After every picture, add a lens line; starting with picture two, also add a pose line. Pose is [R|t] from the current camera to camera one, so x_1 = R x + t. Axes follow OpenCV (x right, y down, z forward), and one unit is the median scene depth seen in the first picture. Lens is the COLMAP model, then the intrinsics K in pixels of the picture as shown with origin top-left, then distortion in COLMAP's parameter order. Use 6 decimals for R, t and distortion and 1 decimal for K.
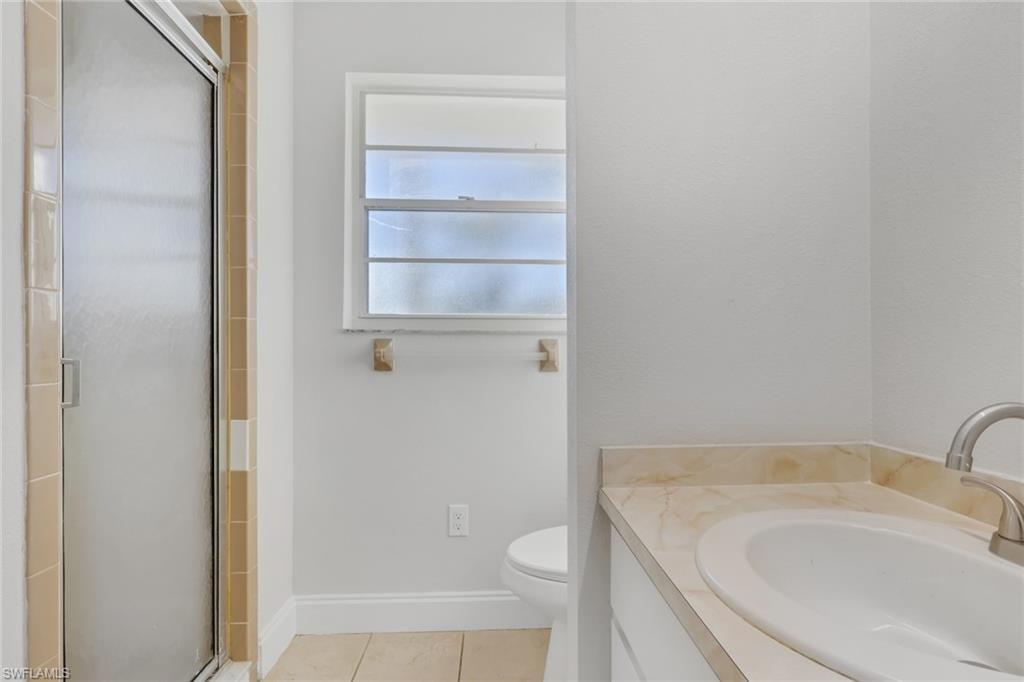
lens RADIAL K [[481.7, 0, 511.5], [0, 481.7, 347.3], [0, 0, 1]] dist [-0.000066, -0.000030]
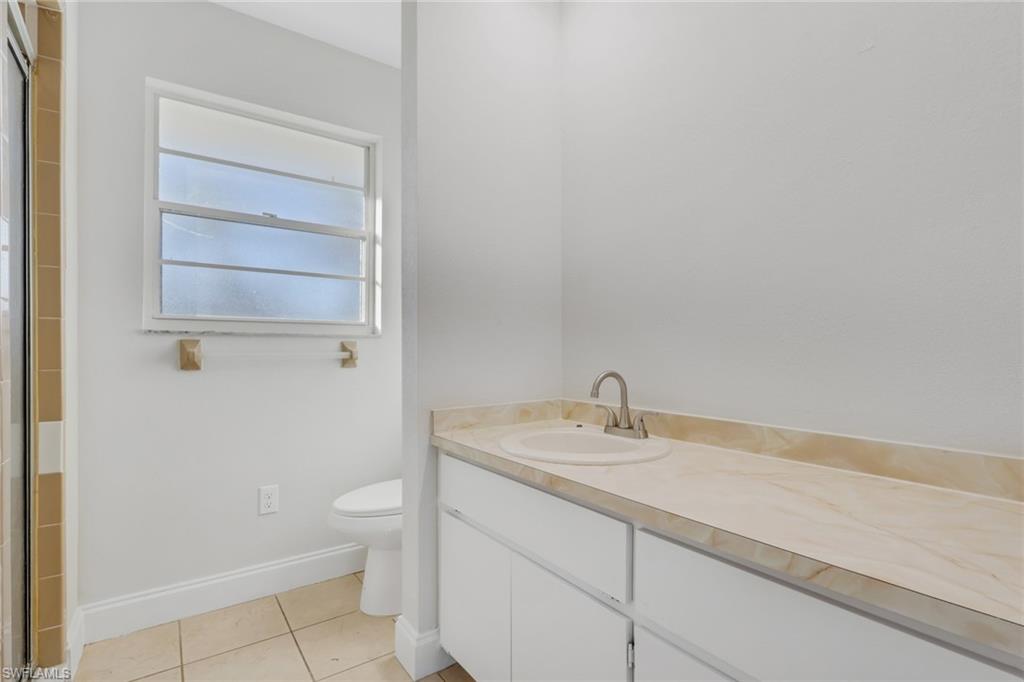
lens RADIAL K [[481.7, 0, 513.1], [0, 481.7, 344.2], [0, 0, 1]] dist [-0.000066, -0.000030]
pose [[0.839450, 0.005524, 0.543408, -0.248600], [-0.002914, 0.999980, -0.005664, -0.003752], [-0.543428, 0.003171, 0.839449, -0.274801]]
